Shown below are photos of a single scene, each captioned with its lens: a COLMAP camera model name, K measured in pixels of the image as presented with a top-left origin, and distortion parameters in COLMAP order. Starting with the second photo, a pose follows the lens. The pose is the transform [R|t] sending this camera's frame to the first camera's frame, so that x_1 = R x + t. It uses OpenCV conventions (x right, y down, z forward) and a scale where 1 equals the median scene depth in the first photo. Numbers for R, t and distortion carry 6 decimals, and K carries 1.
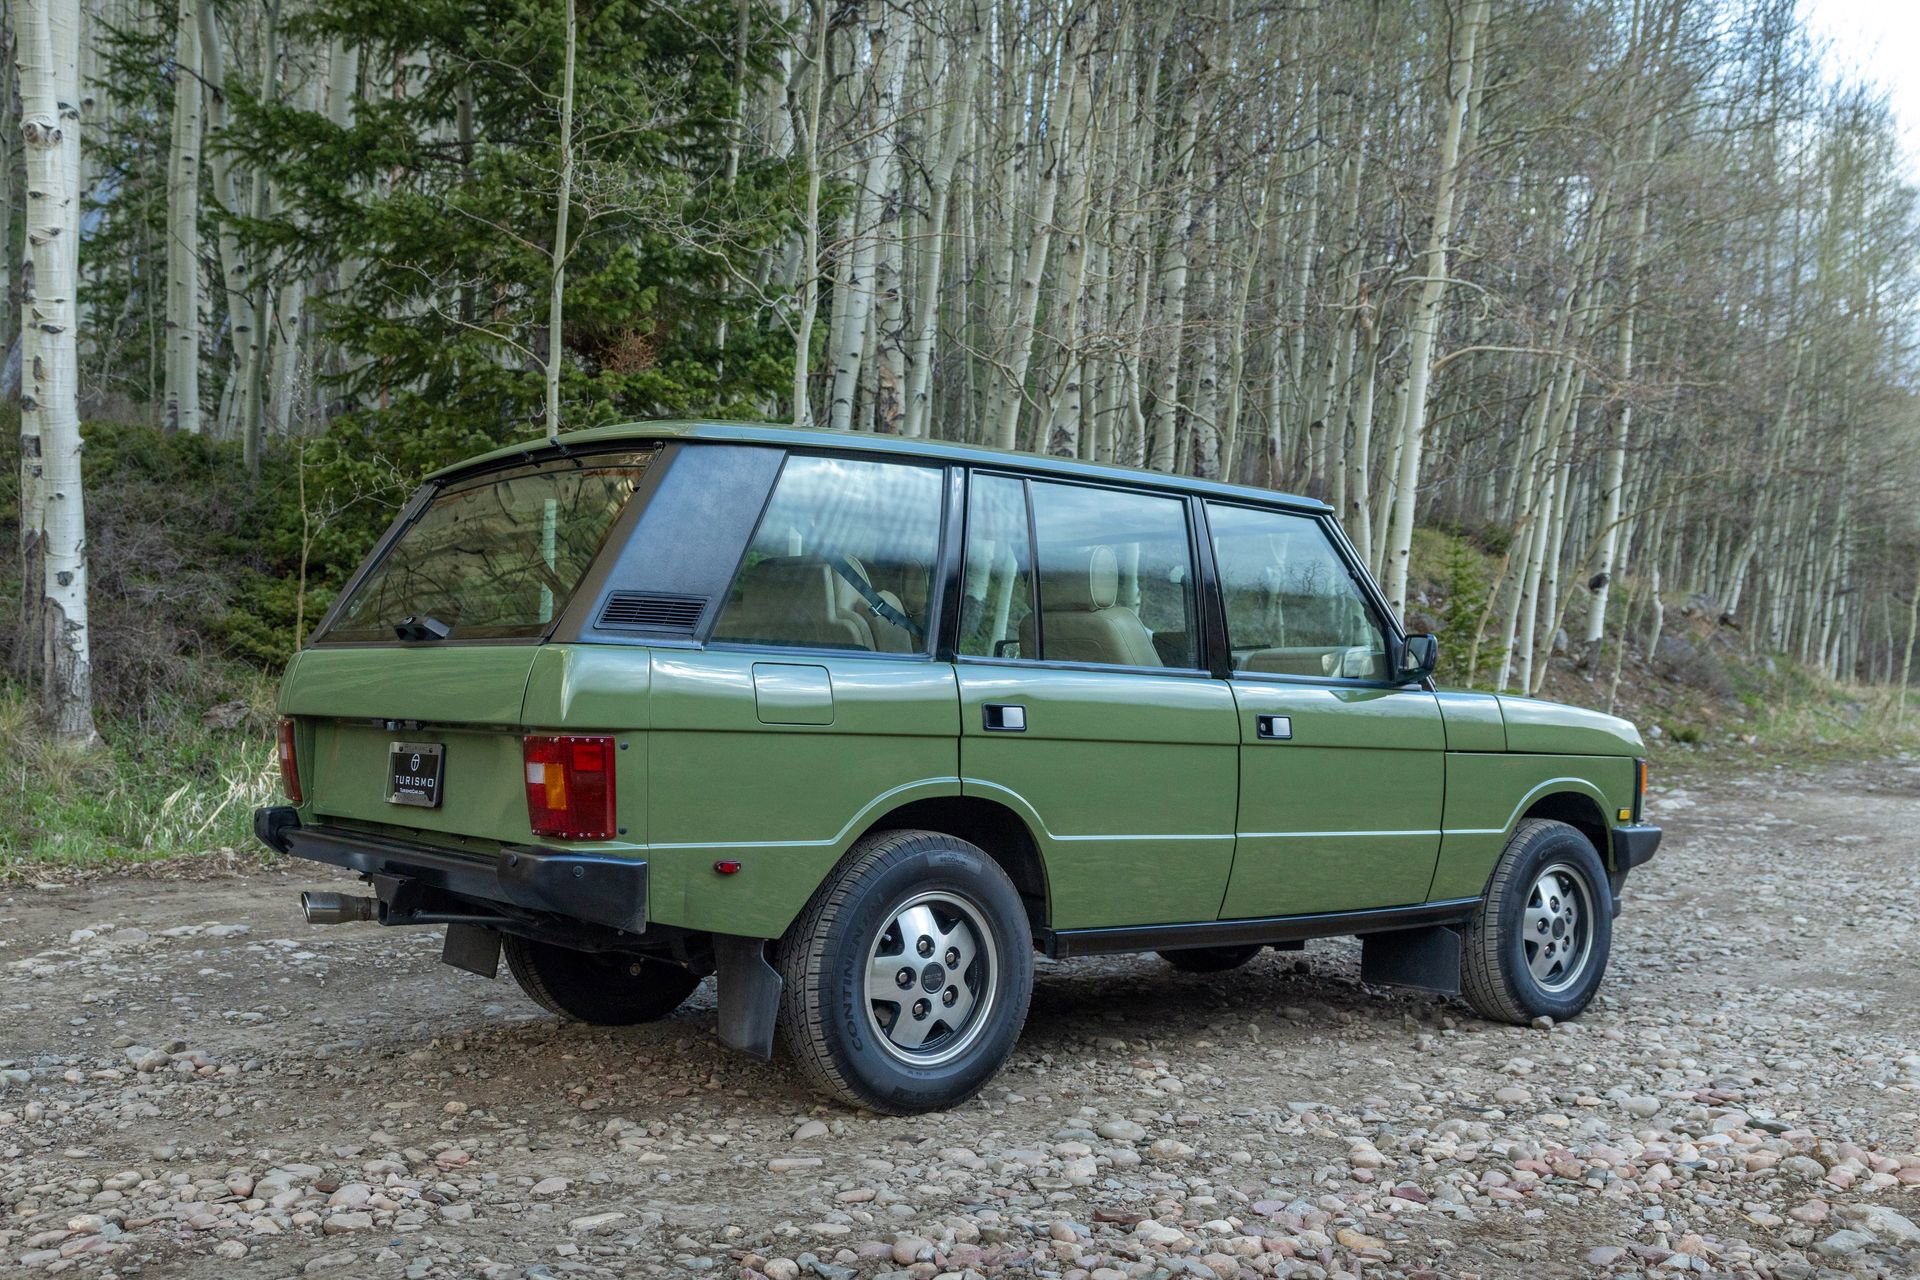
lens RADIAL K [[1925.4, 0, 922.2], [0, 1925.4, 617.1], [0, 0, 1]] dist [-0.000679, 0.000193]
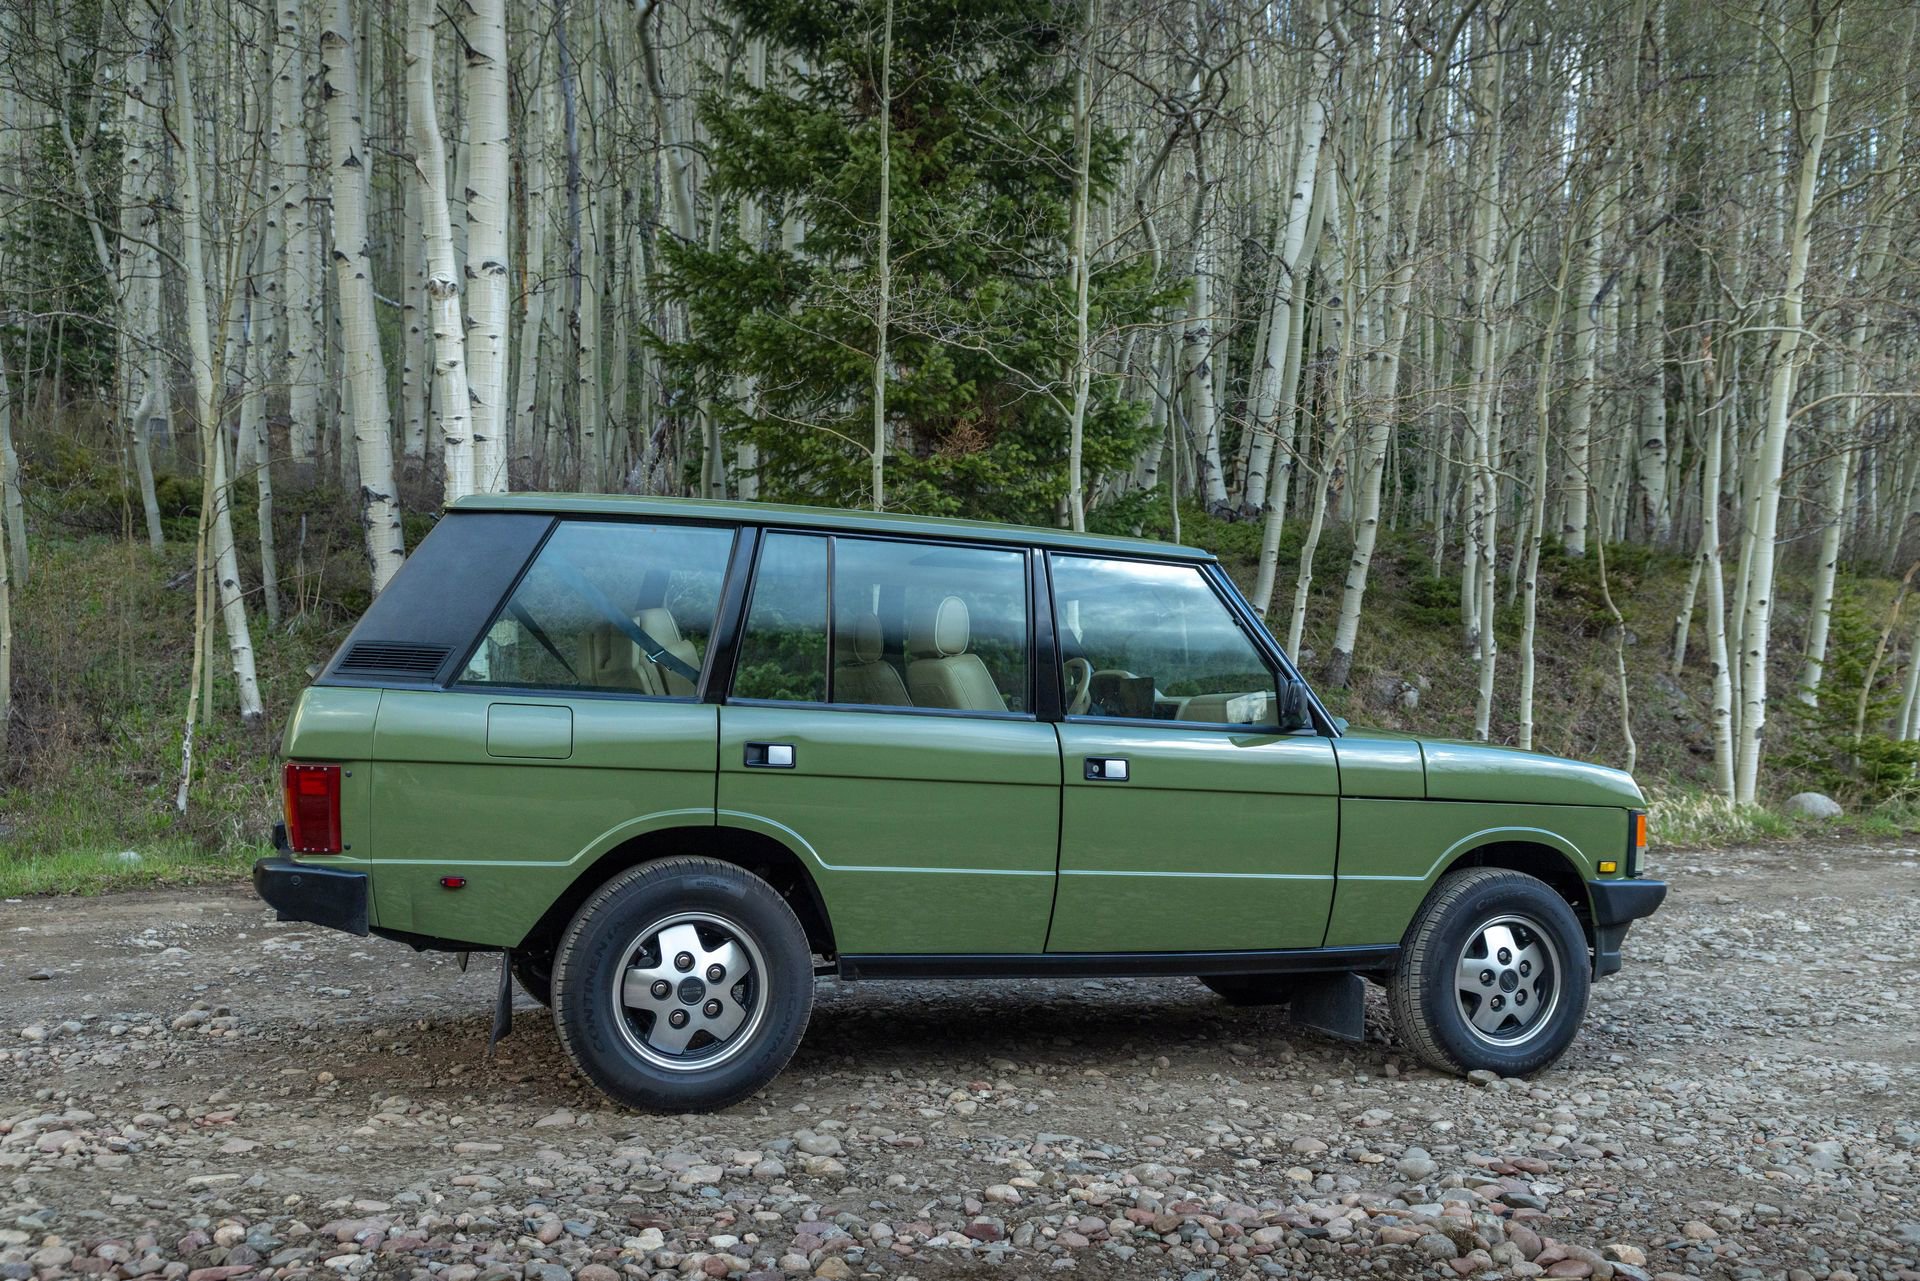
lens RADIAL K [[1682.5, 0, 960.0], [0, 1682.5, 640.5], [0, 0, 1]] dist [0.001149, -0.013806]
pose [[0.948678, -0.008132, -0.316139, 0.413620], [0.002394, 0.999825, -0.018534, 0.004854], [0.316234, 0.016826, 0.948532, 0.120915]]
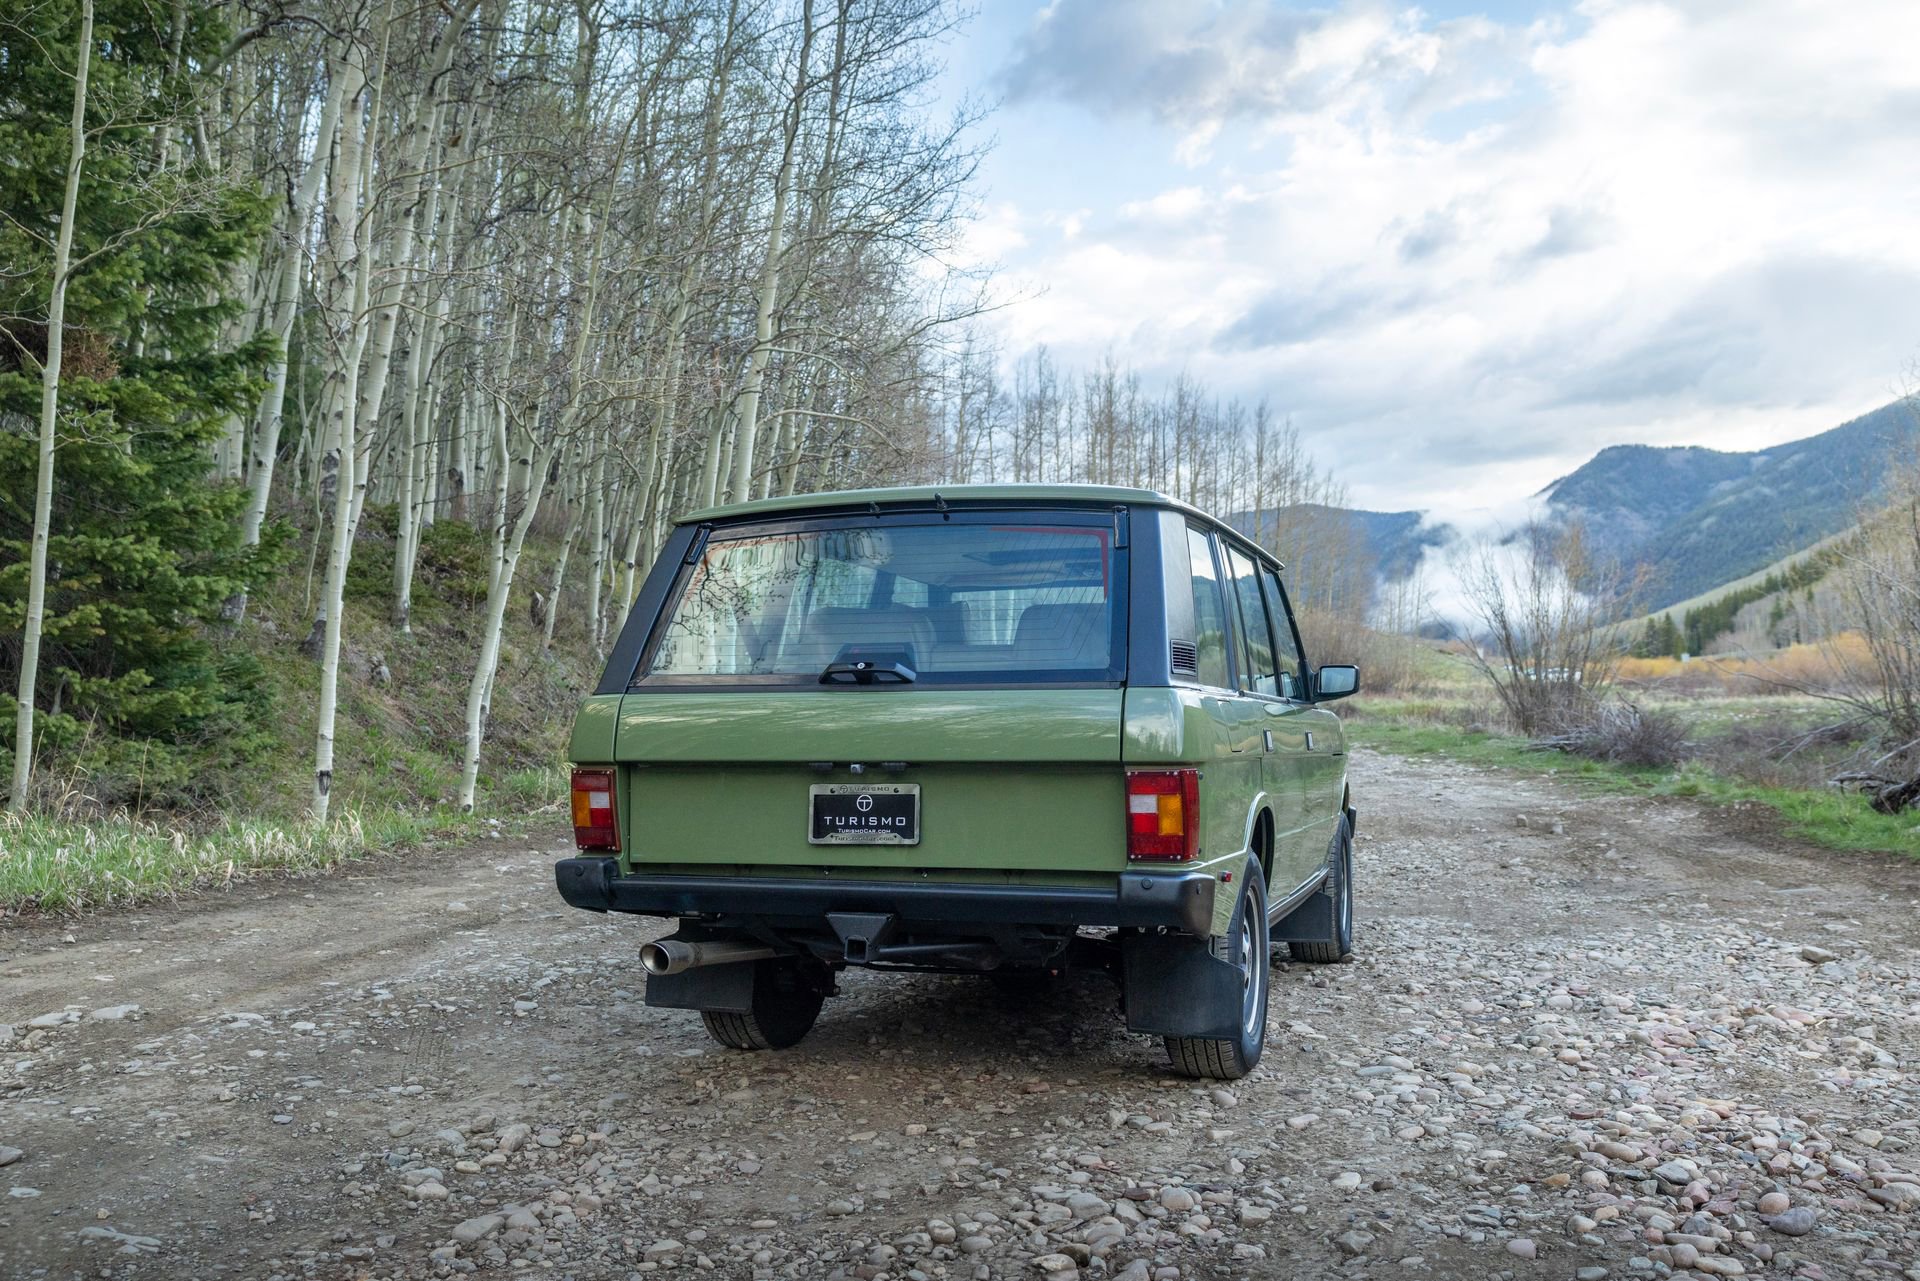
lens RADIAL K [[1754.7, 0, 960.0], [0, 1754.7, 640.5], [0, 0, 1]] dist [0.002210, 0.002799]
pose [[0.835288, -0.001555, 0.549810, -0.675005], [-0.000852, 0.999991, 0.004124, -0.014252], [-0.549812, -0.003913, 0.835279, 0.169587]]
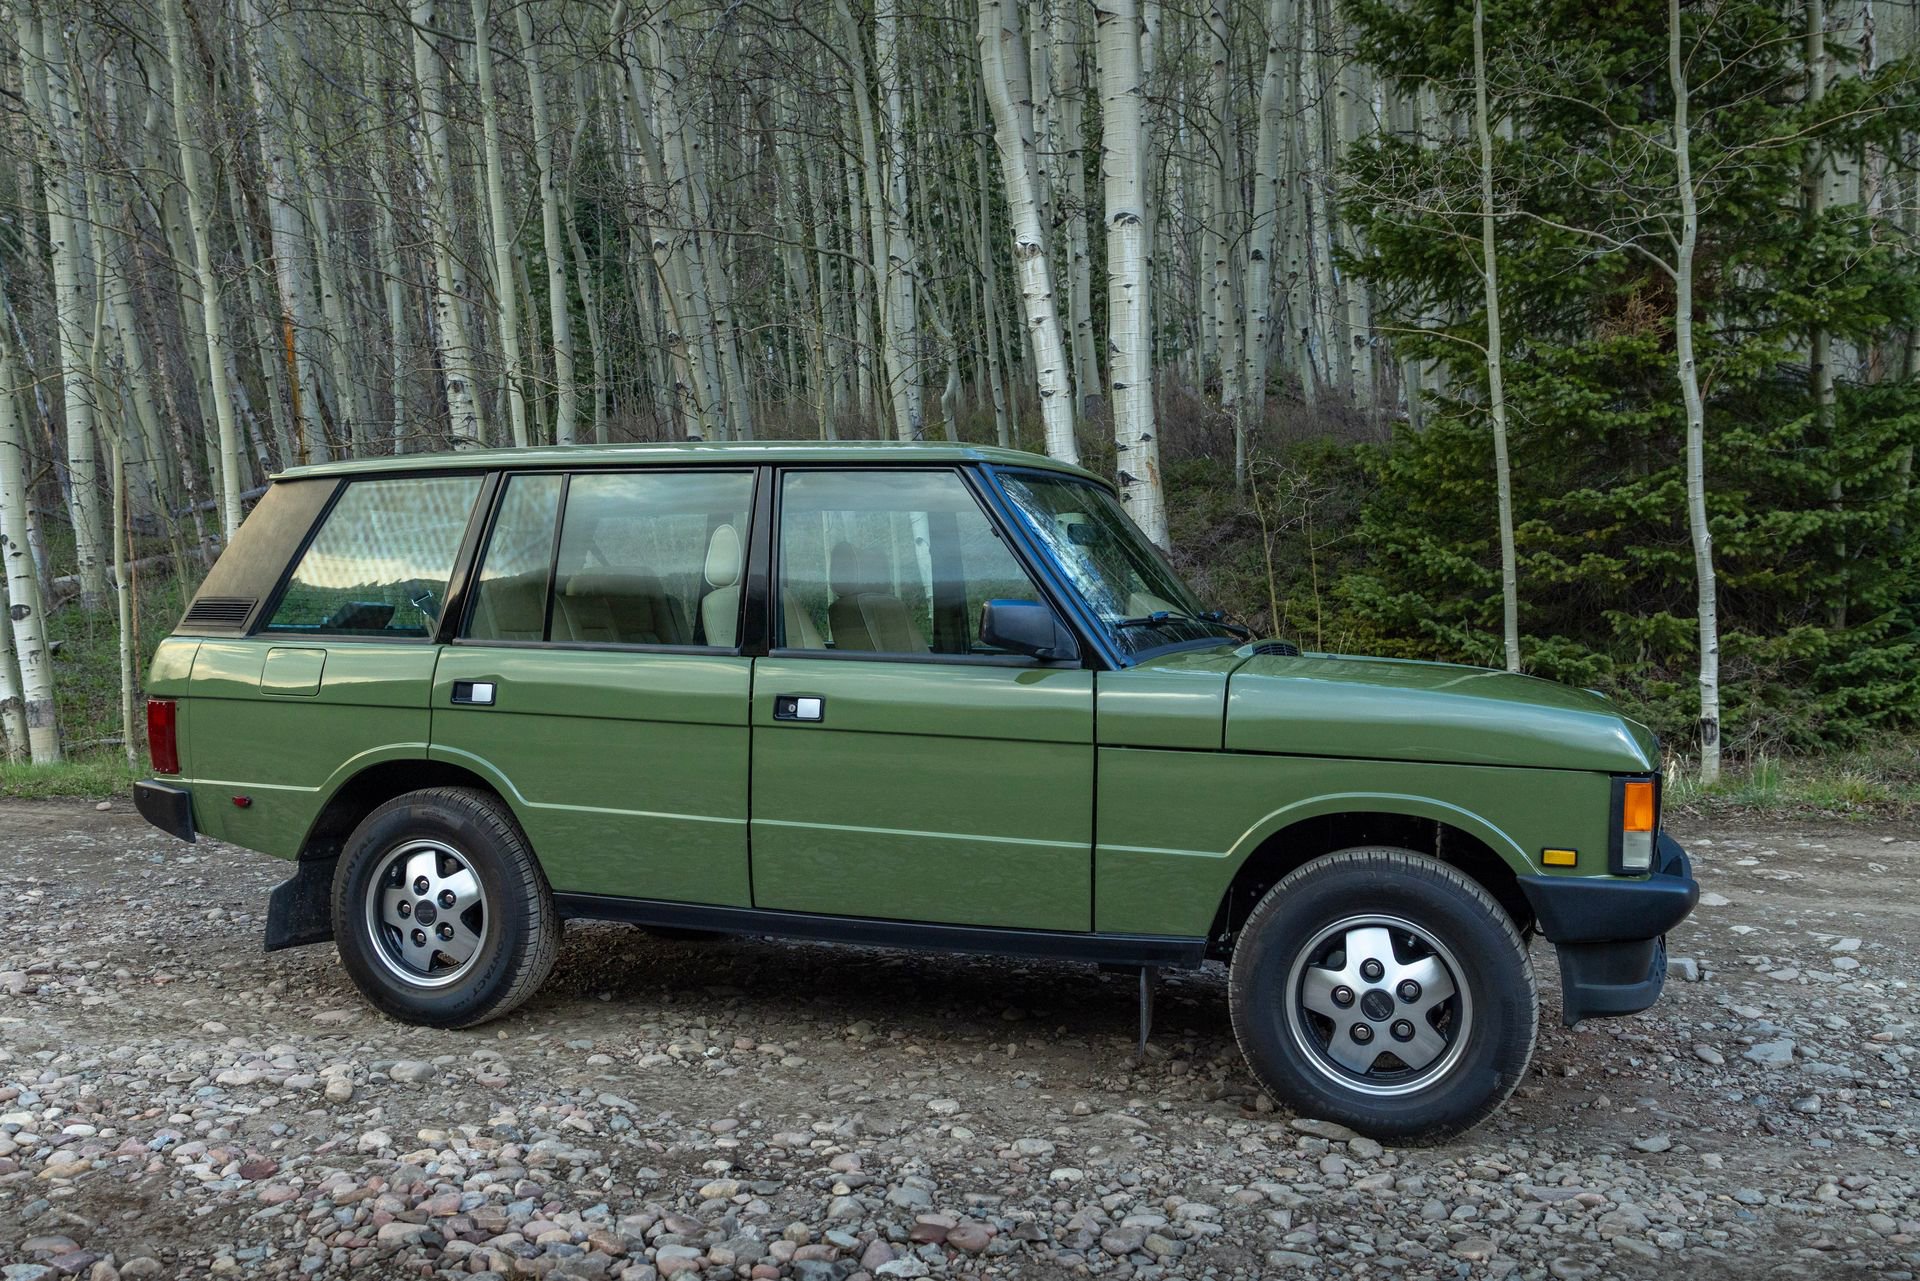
lens RADIAL K [[1636.2, 0, 960.0], [0, 1636.2, 640.5], [0, 0, 1]] dist [-0.002811, 0.000266]
pose [[0.526882, -0.012863, -0.849841, 0.931594], [0.034015, 0.999404, 0.005962, 0.023802], [0.849257, -0.032048, 0.527006, 0.685161]]
